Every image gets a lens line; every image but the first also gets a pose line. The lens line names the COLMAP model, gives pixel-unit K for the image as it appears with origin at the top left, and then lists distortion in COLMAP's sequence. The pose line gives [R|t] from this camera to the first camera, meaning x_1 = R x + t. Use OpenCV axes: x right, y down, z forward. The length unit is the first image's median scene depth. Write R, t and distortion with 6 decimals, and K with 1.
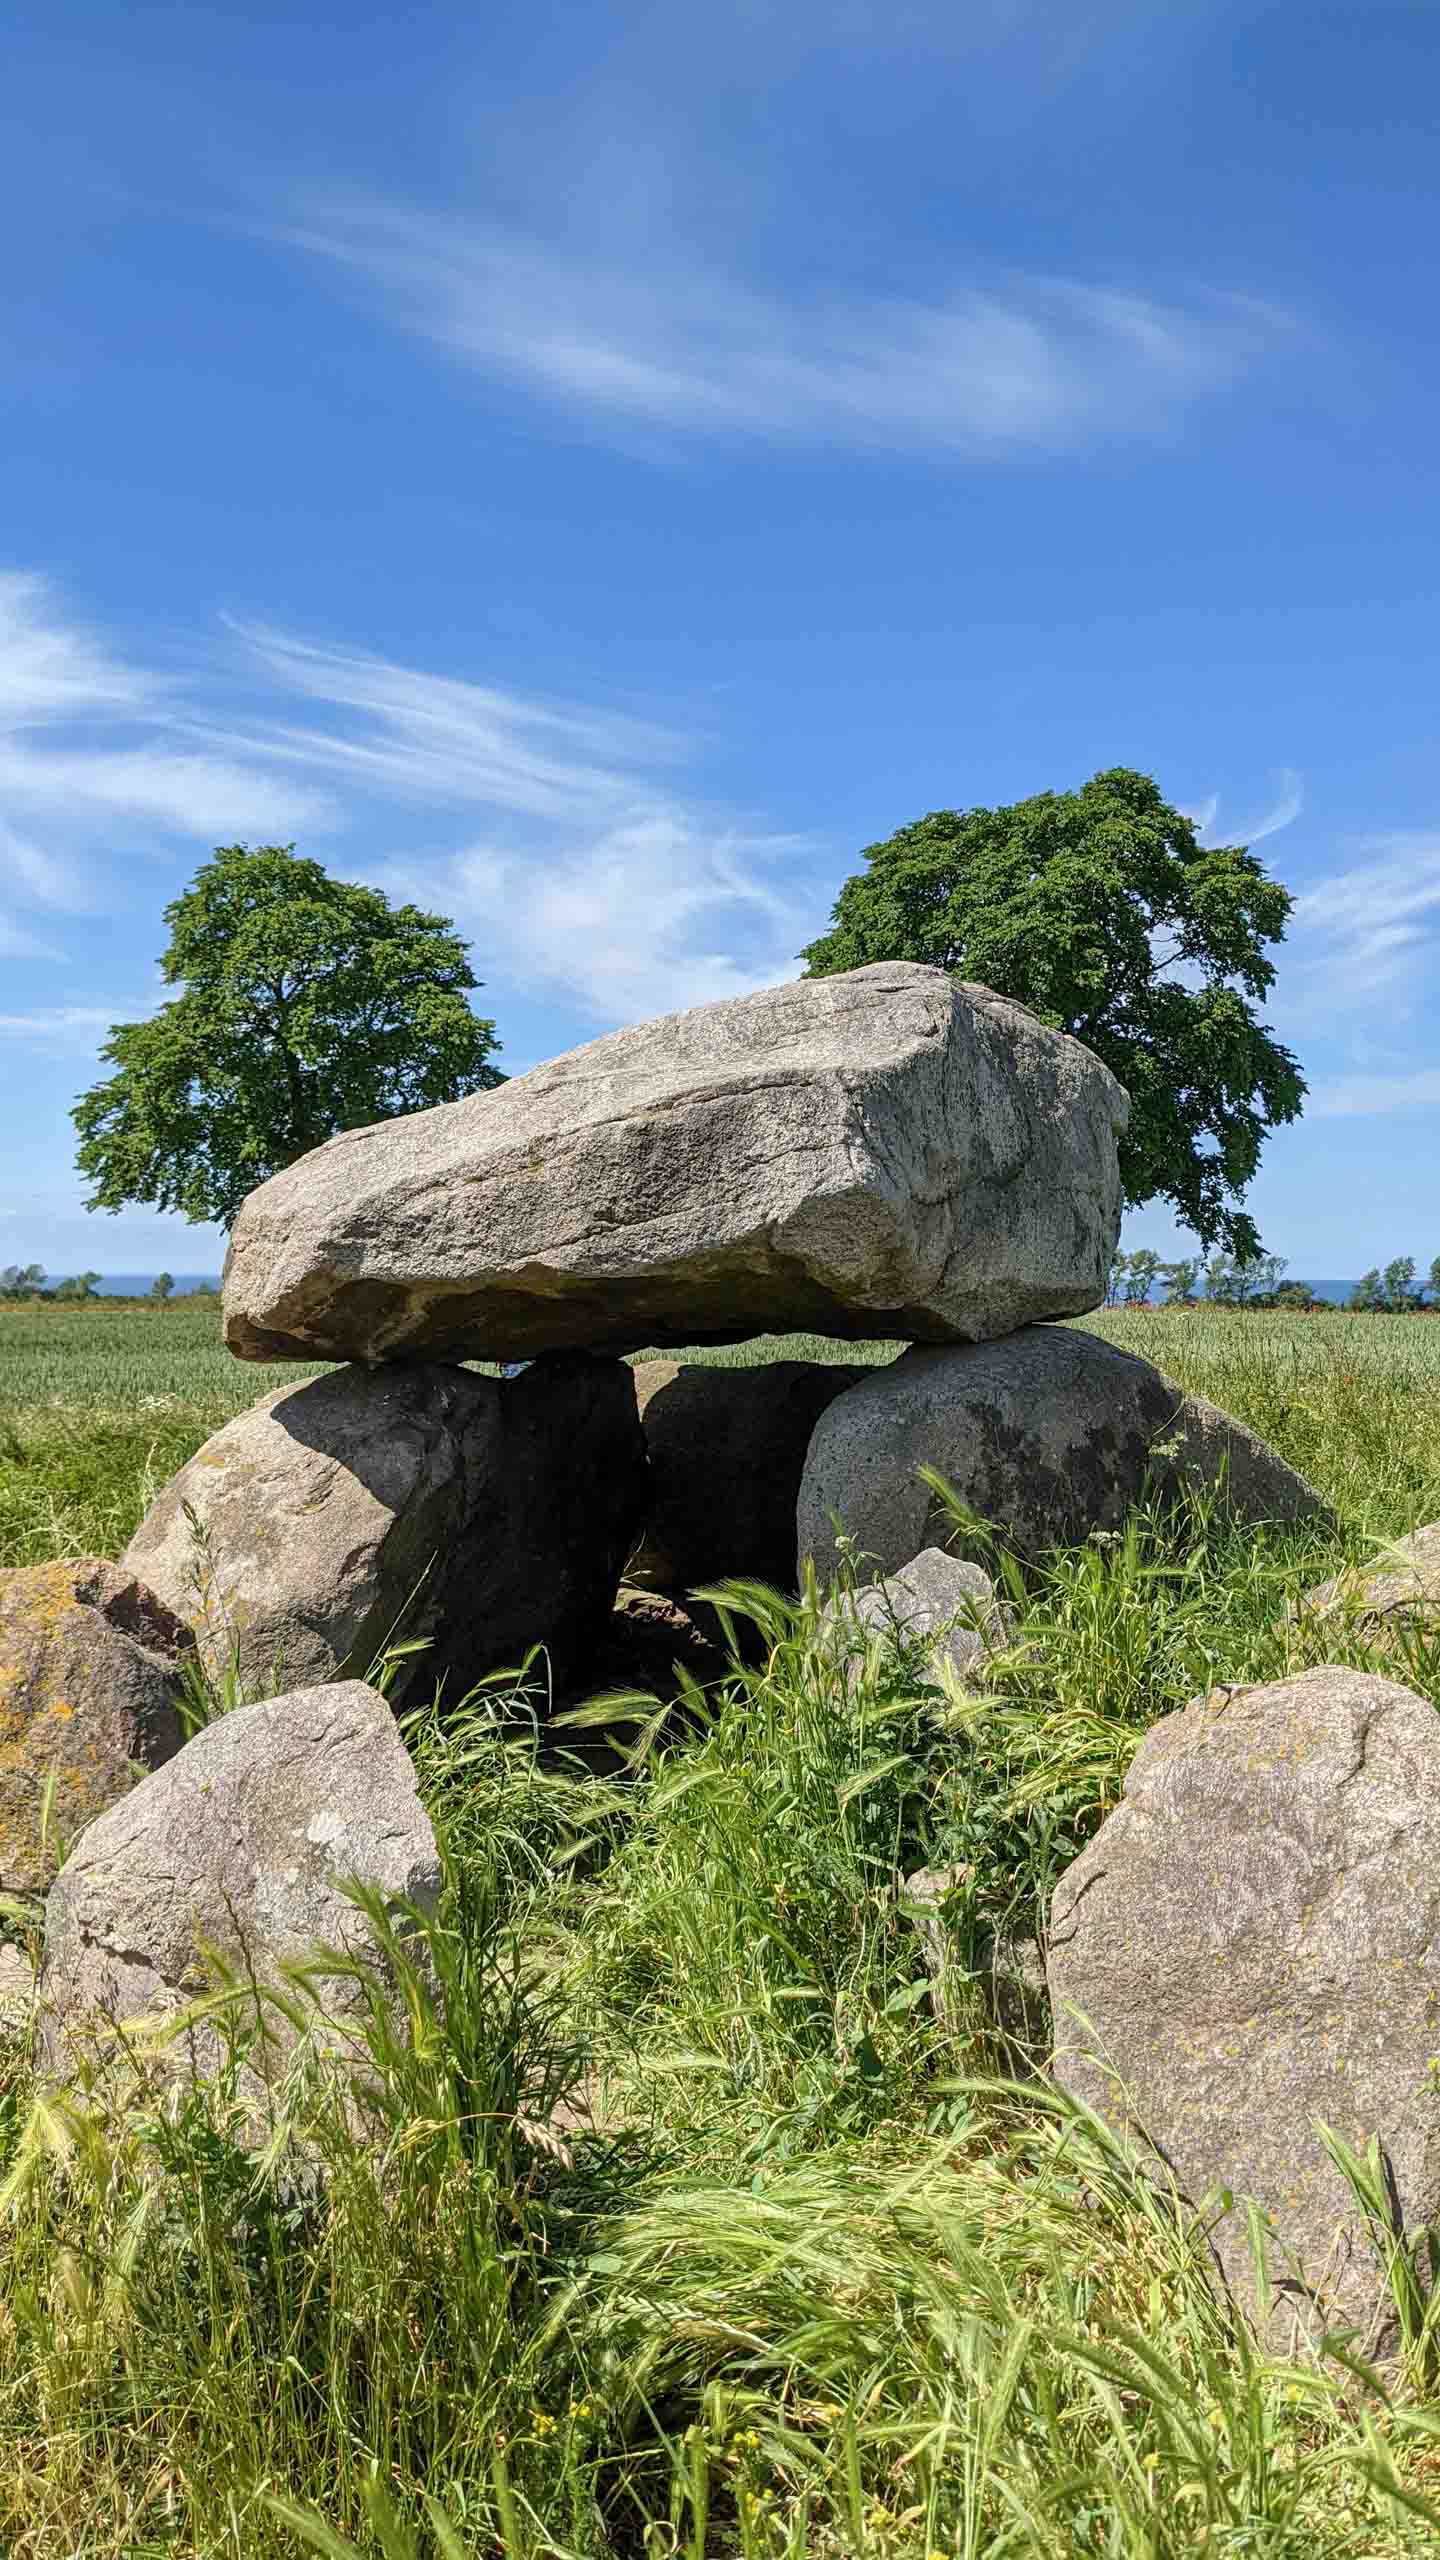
lens RADIAL K [[2005.1, 0, 706.2], [0, 2005.1, 1284.1], [0, 0, 1]] dist [-0.002567, -0.000666]
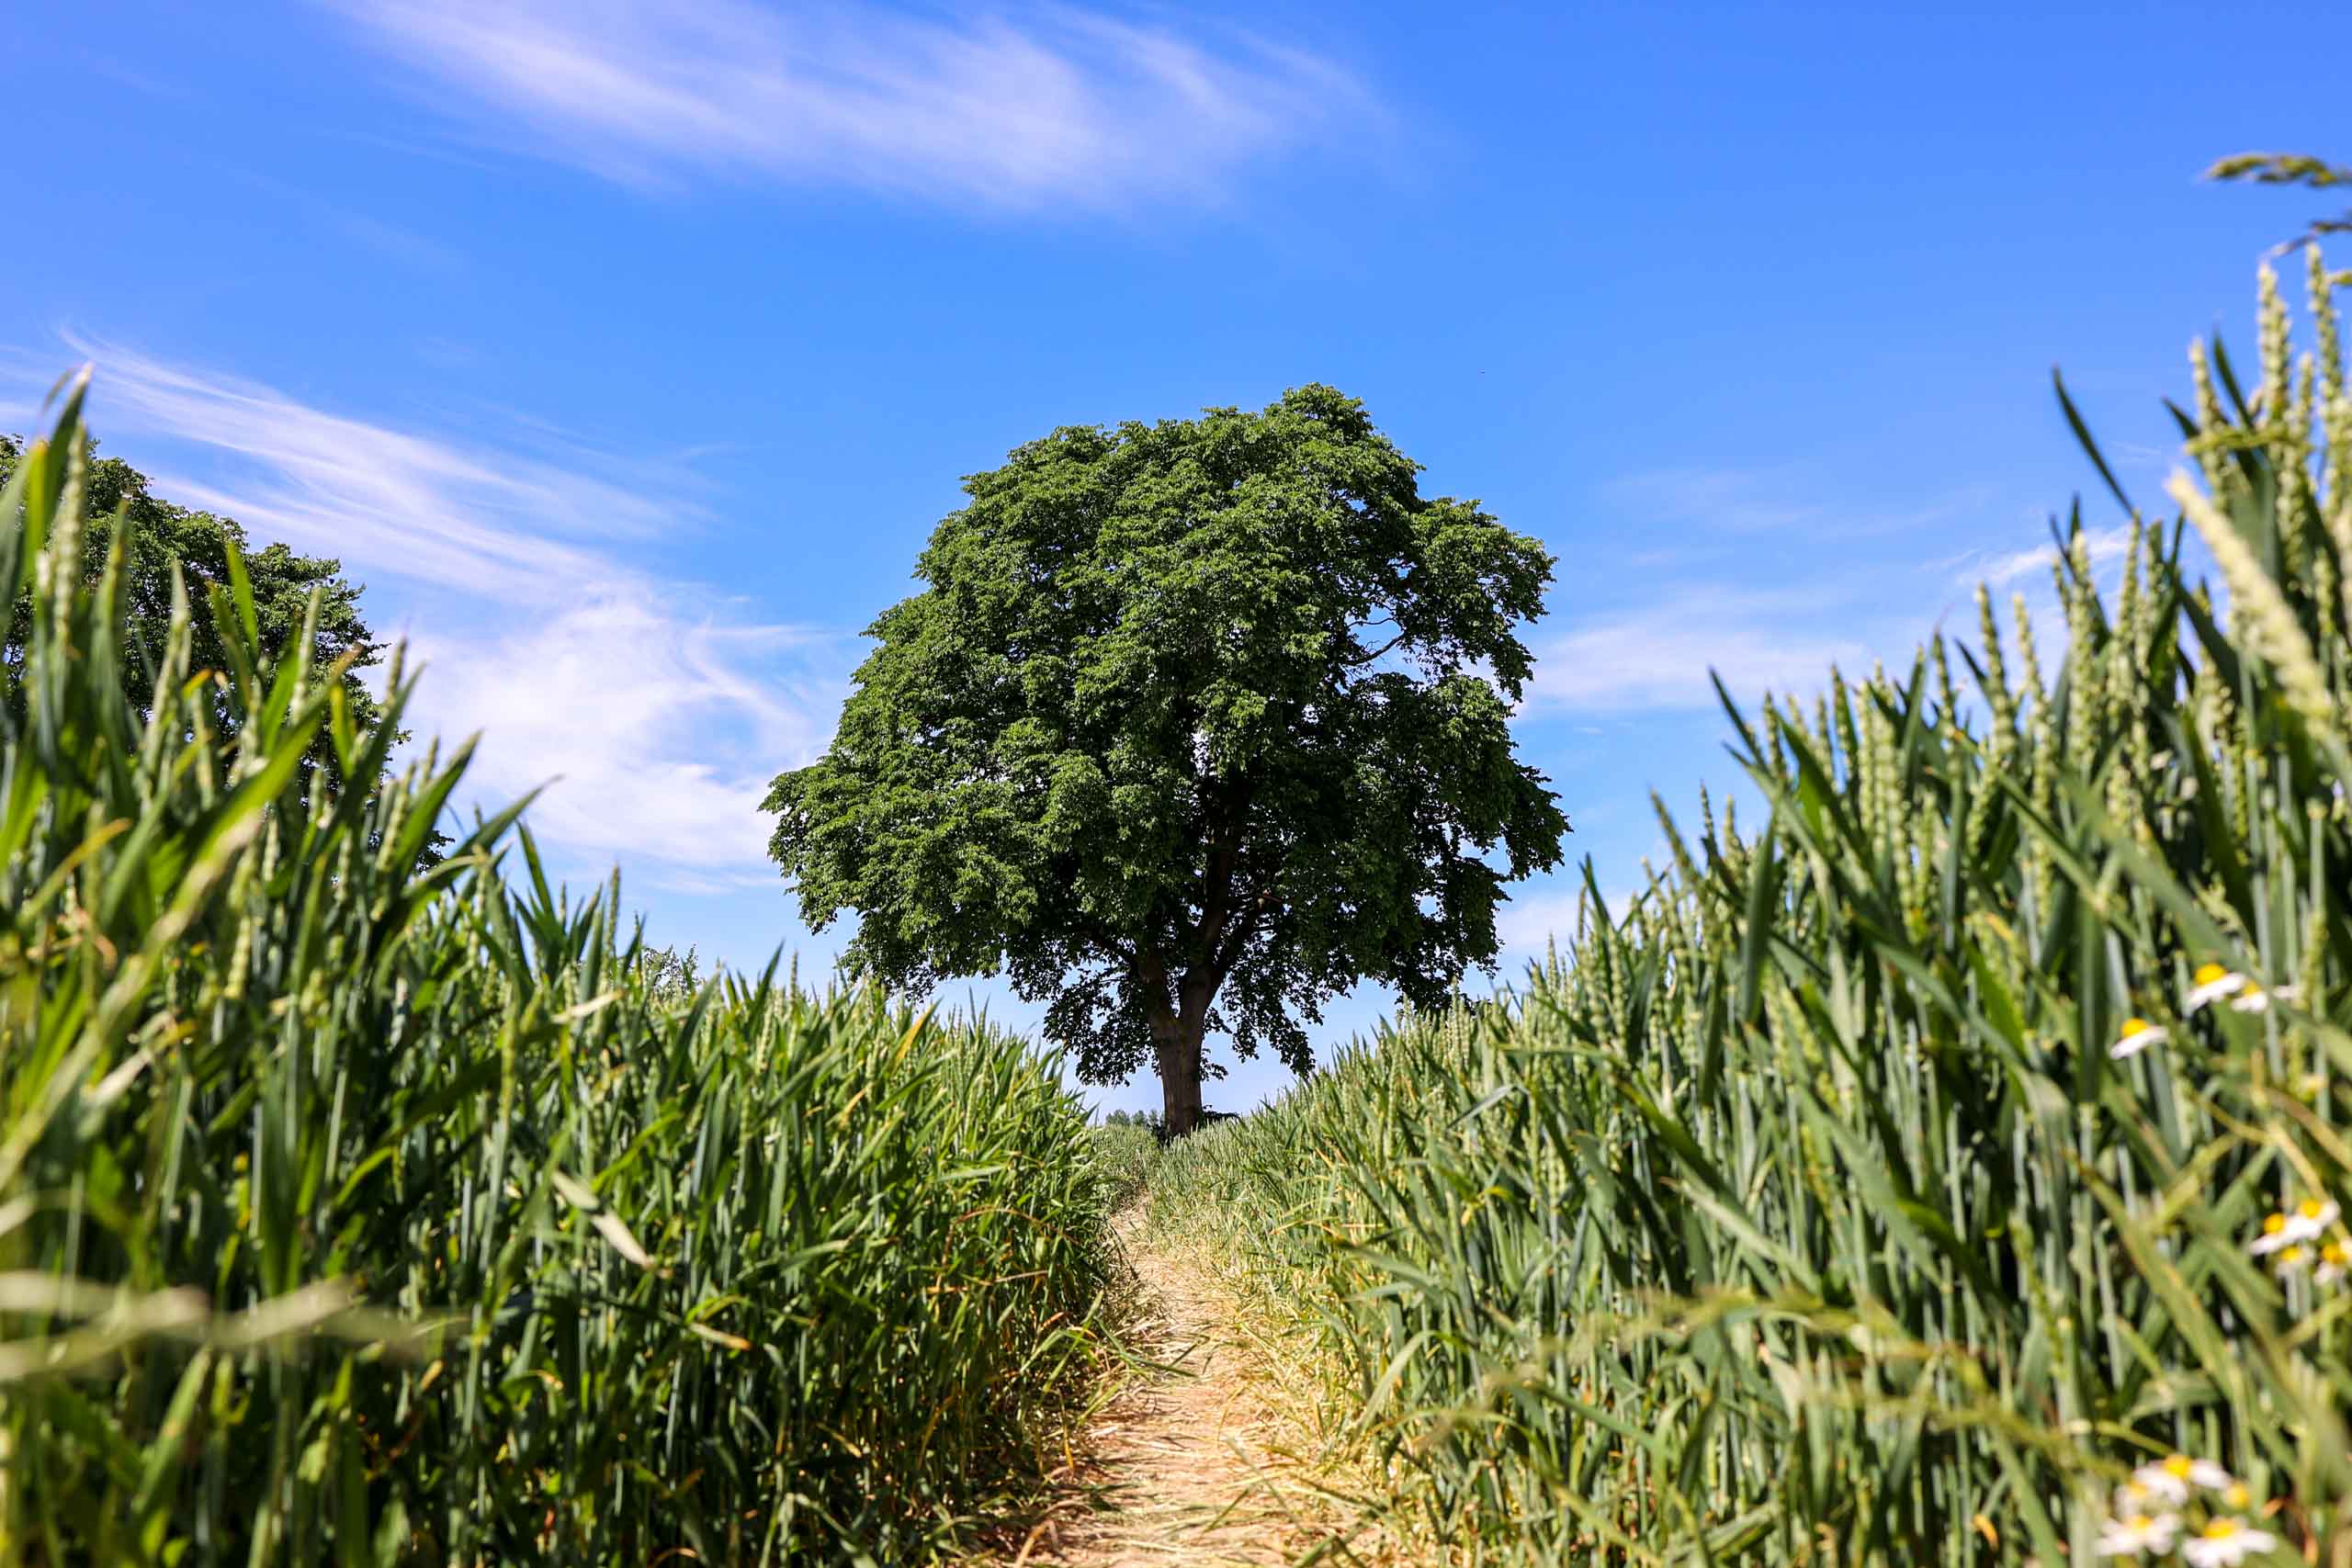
lens RADIAL K [[2302.5, 0, 1183.1], [0, 2302.5, 782.9], [0, 0, 1]] dist [-0.019580, 0.000000]
pose [[0.975637, 0.015364, 0.218851, -0.022299], [0.021421, 0.986107, -0.164723, 0.023615], [-0.218341, 0.165398, 0.961754, 0.235531]]
